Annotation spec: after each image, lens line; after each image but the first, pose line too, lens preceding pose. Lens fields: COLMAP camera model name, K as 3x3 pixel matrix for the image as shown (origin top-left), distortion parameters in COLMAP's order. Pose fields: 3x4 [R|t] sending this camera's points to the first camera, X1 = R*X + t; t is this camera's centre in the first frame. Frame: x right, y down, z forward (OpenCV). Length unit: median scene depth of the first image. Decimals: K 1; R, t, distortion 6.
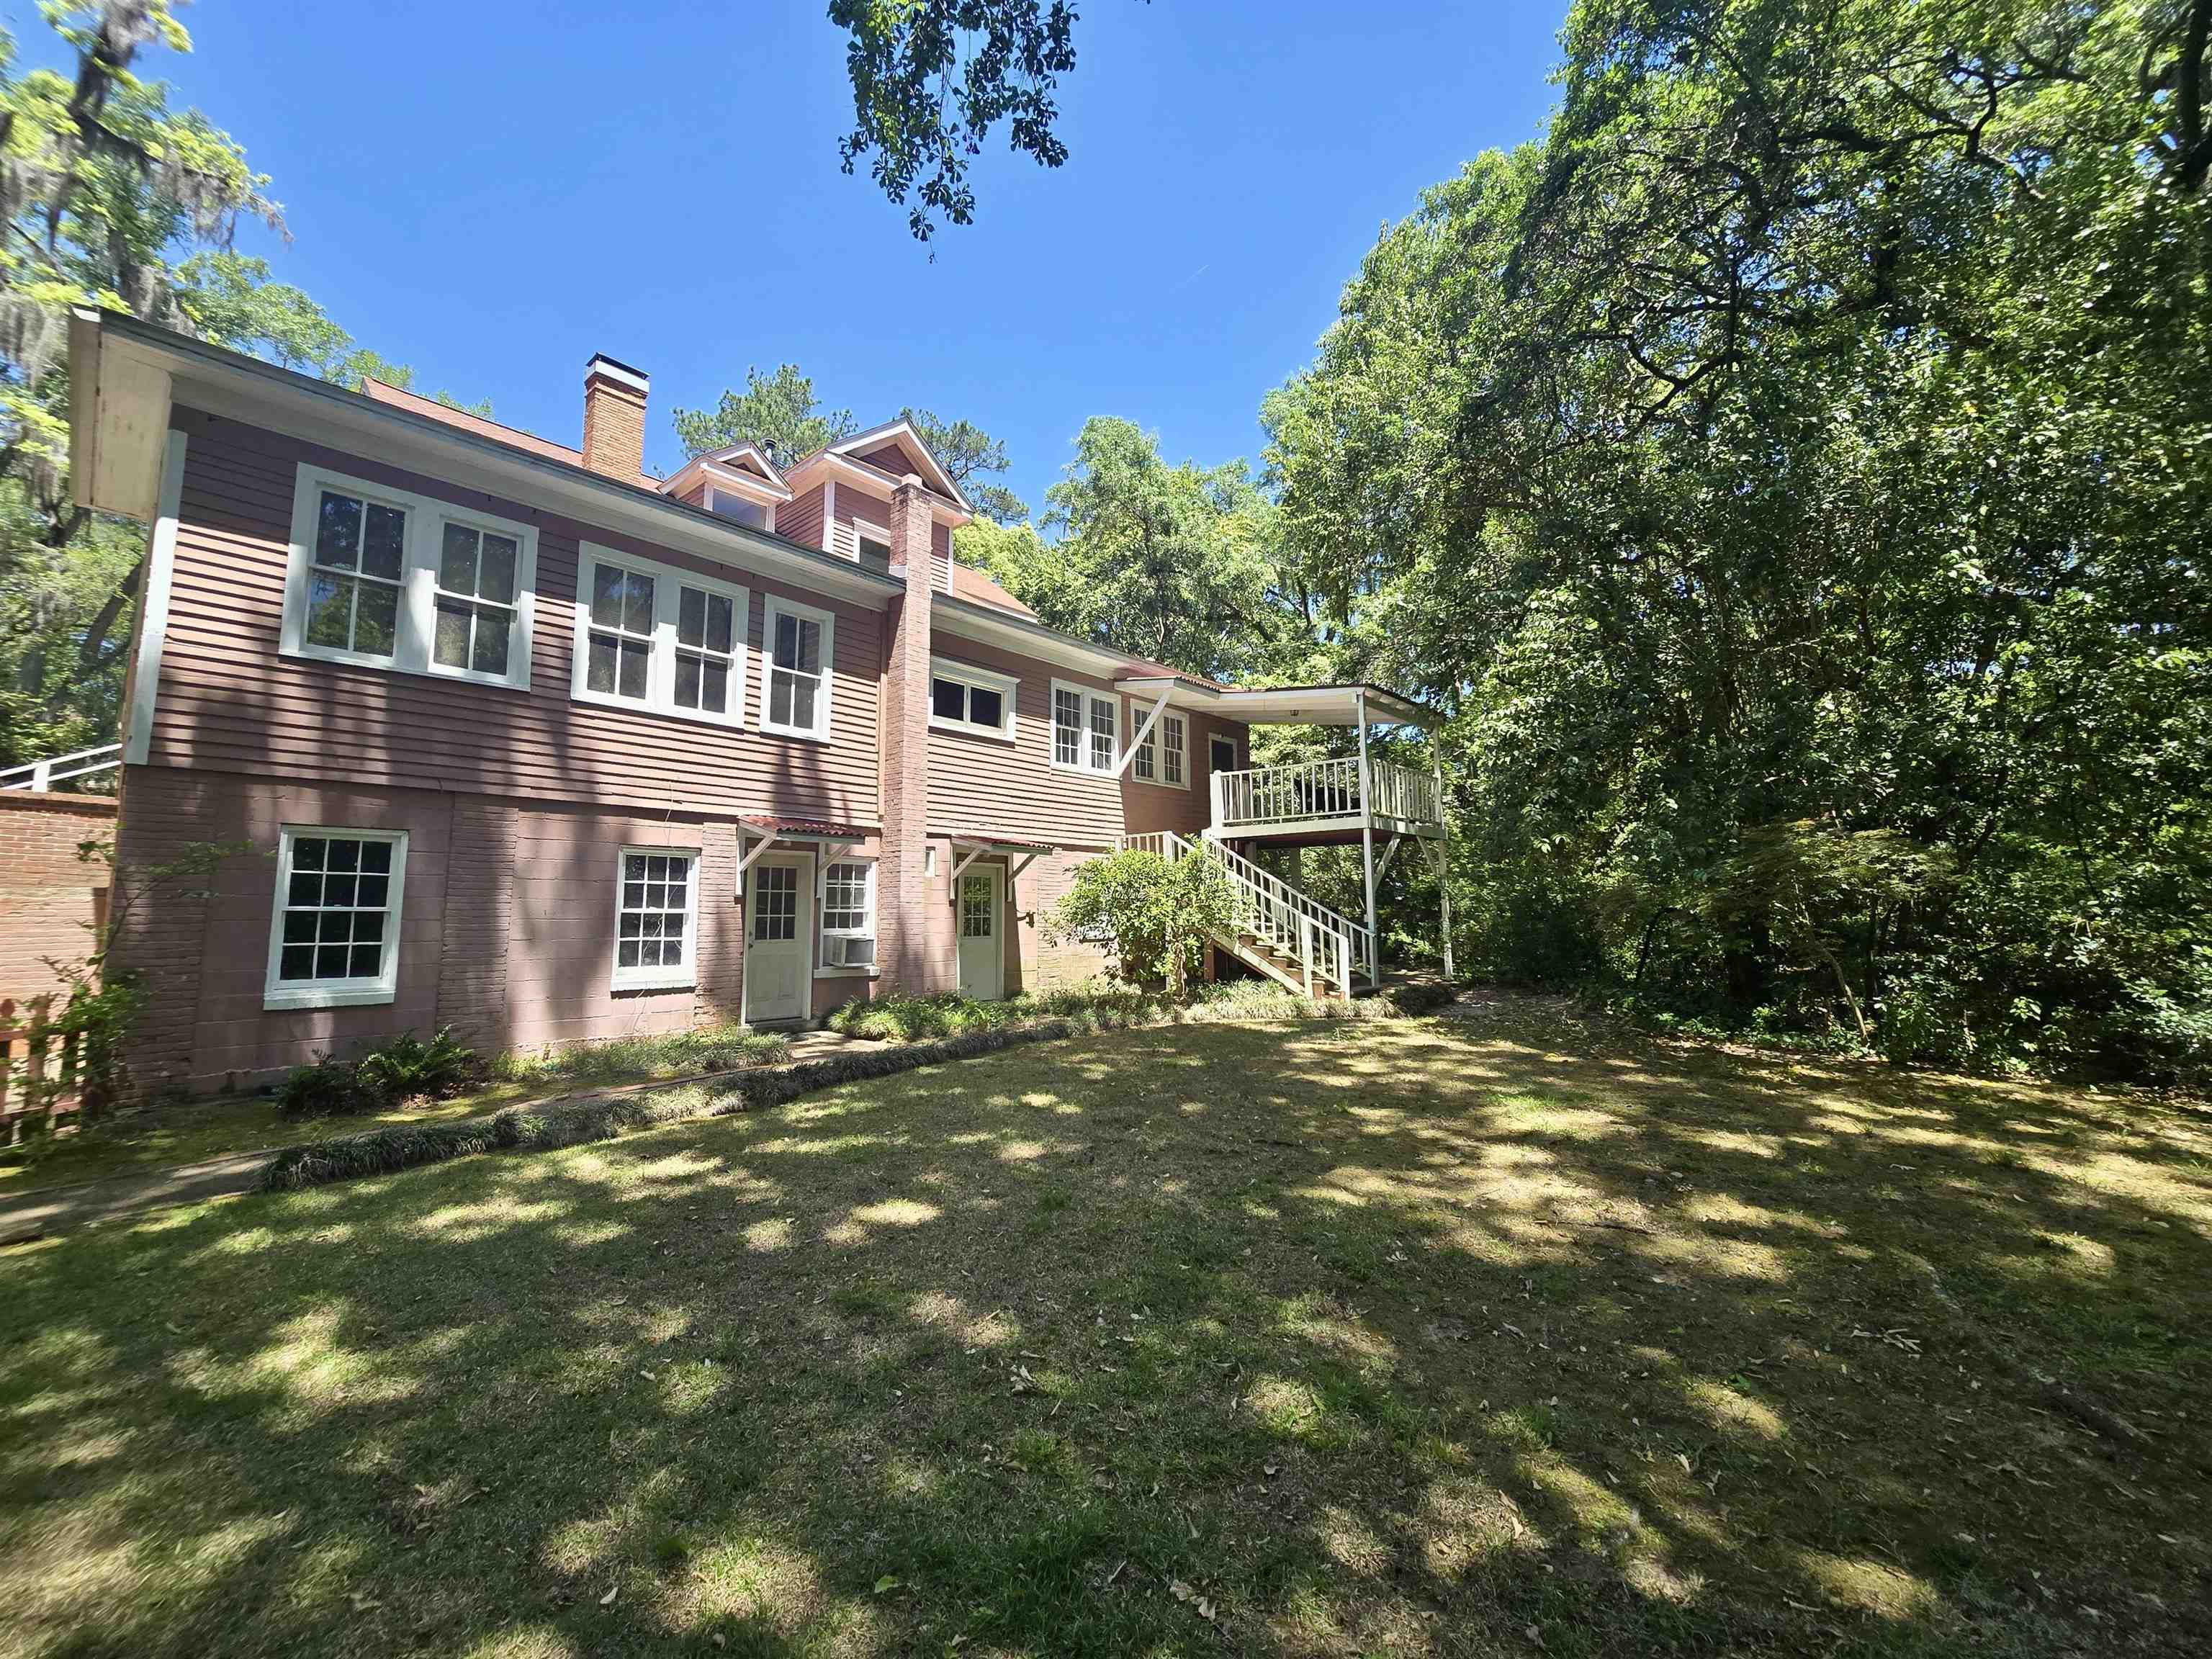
lens RADIAL K [[900.0, 0, 1099.7], [0, 900.0, 809.7], [0, 0, 1]] dist [-0.001411, -0.000059]
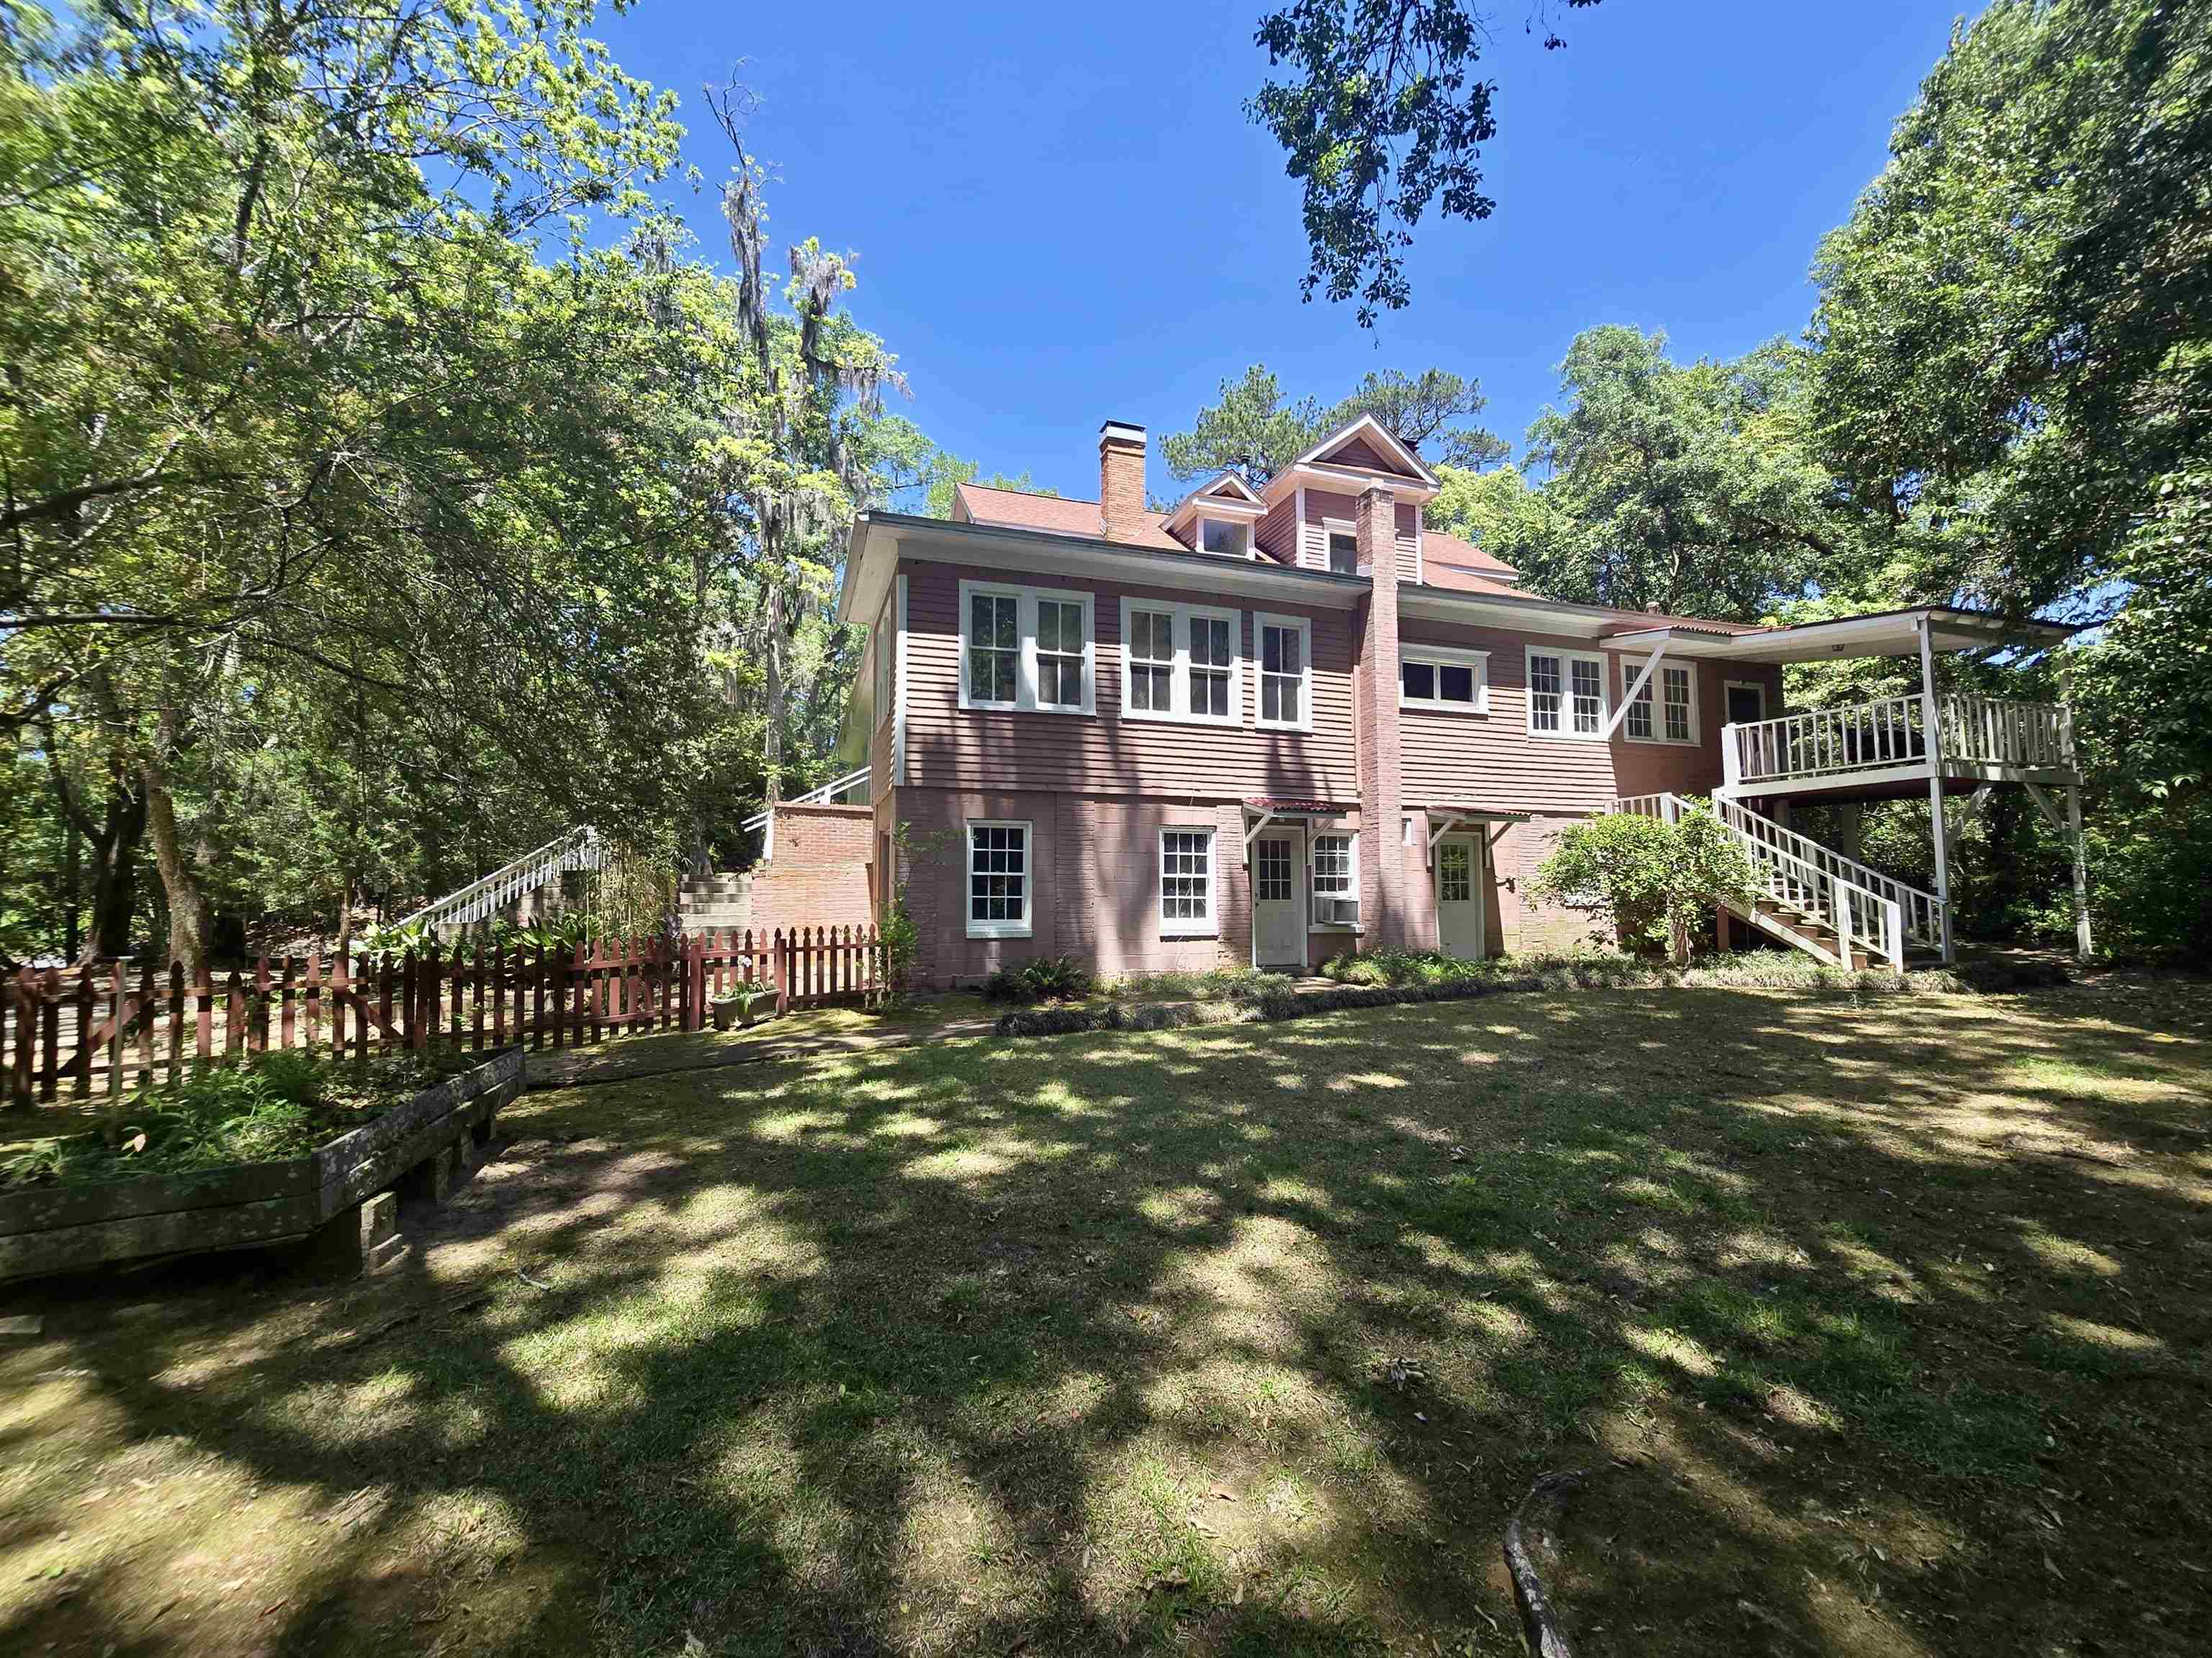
lens RADIAL K [[916.3, 0, 1113.6], [0, 916.3, 832.1], [0, 0, 1]] dist [-0.001404, -0.000441]
pose [[0.873706, -0.029663, -0.485549, 0.041589], [0.055298, 0.997725, 0.038552, -0.004721], [0.483301, -0.060533, 0.873359, -0.147712]]
